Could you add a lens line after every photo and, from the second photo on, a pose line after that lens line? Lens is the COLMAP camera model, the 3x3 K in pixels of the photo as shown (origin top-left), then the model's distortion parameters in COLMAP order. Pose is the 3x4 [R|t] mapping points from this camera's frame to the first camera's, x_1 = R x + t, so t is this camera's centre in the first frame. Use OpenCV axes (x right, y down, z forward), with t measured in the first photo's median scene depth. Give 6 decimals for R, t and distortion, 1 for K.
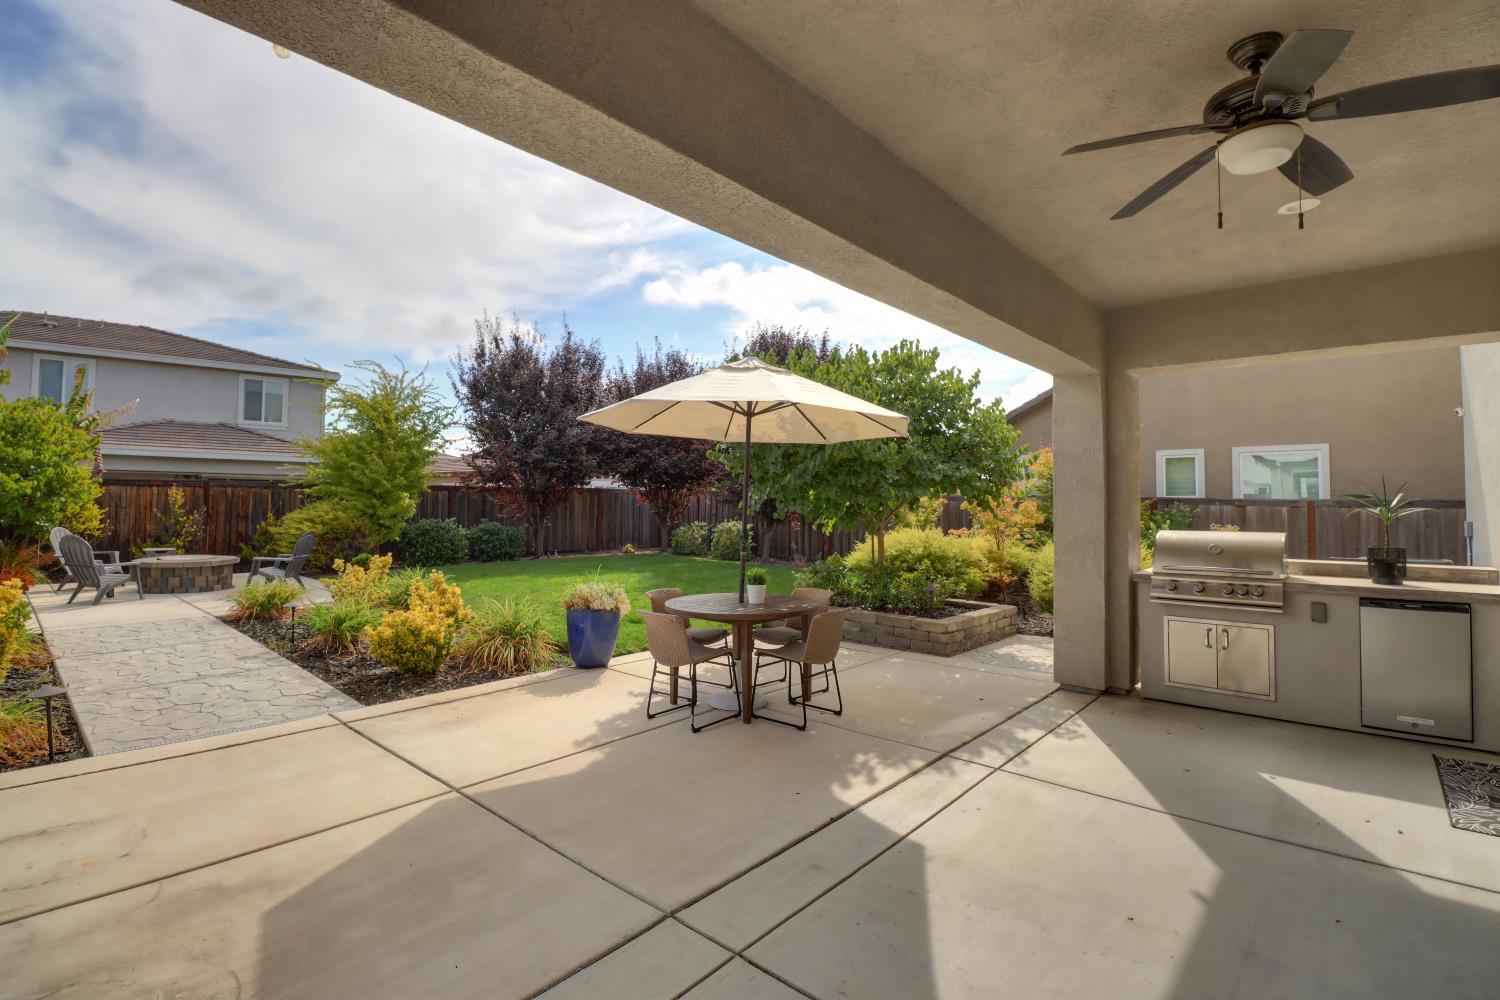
lens RADIAL K [[704.0, 0, 751.7], [0, 704.0, 476.1], [0, 0, 1]] dist [-0.010017, -0.006414]
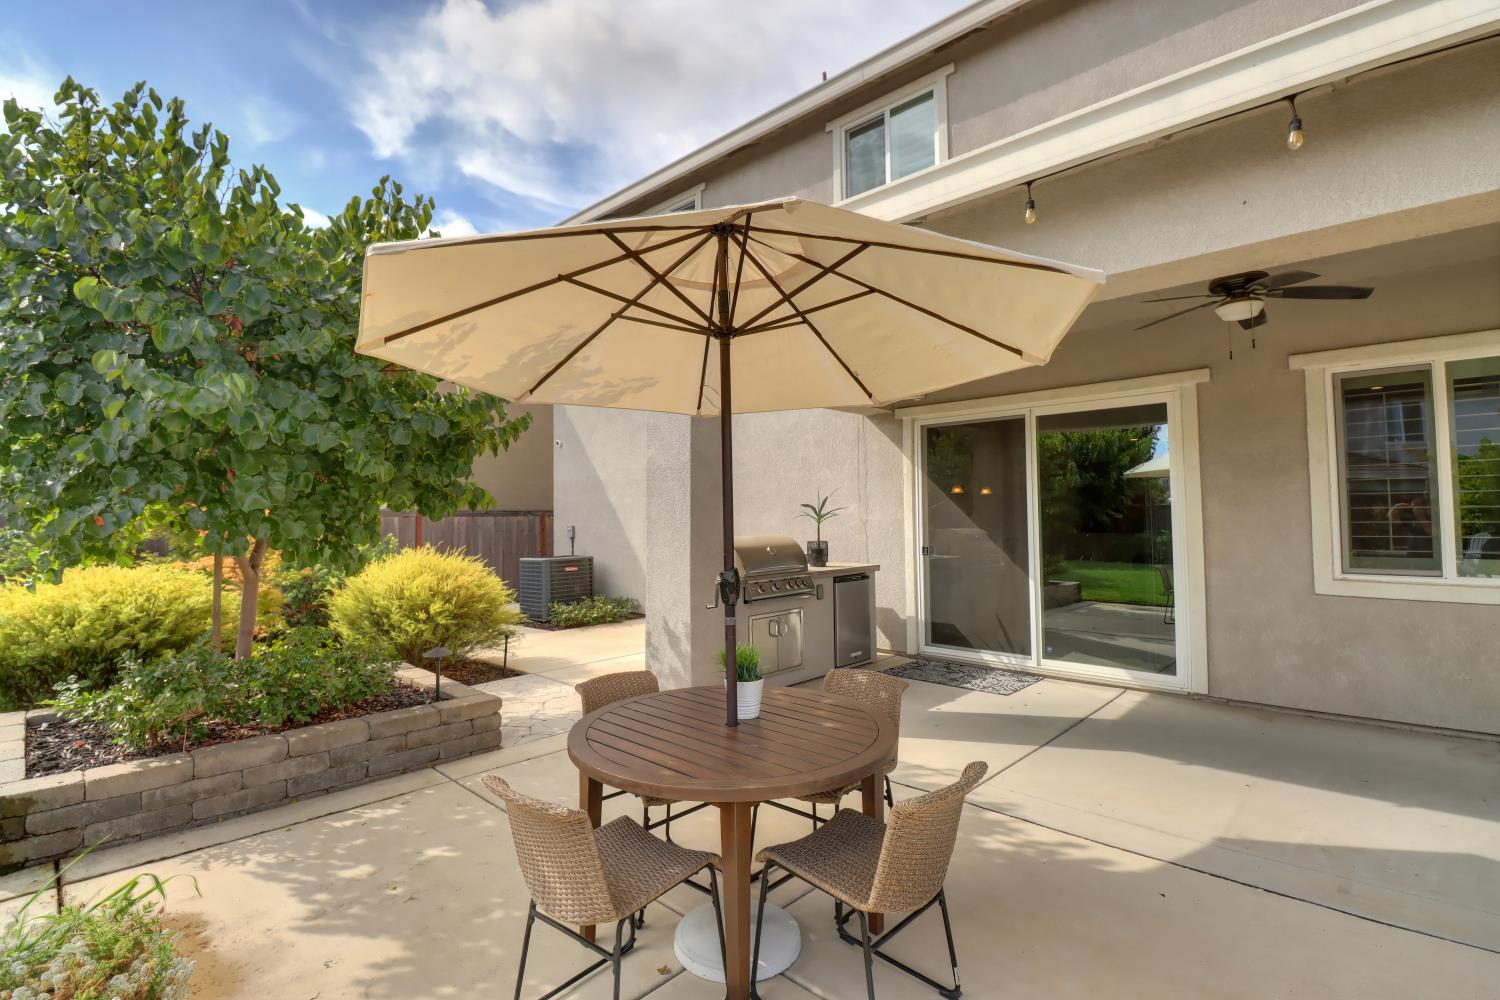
lens RADIAL K [[704.0, 0, 741.6], [0, 704.0, 484.9], [0, 0, 1]] dist [-0.010017, -0.006414]
pose [[0.040361, 0.032675, 0.998651, -0.225213], [-0.029057, 0.999081, -0.031515, 0.015491], [-0.998763, -0.027746, 0.041273, 0.451360]]
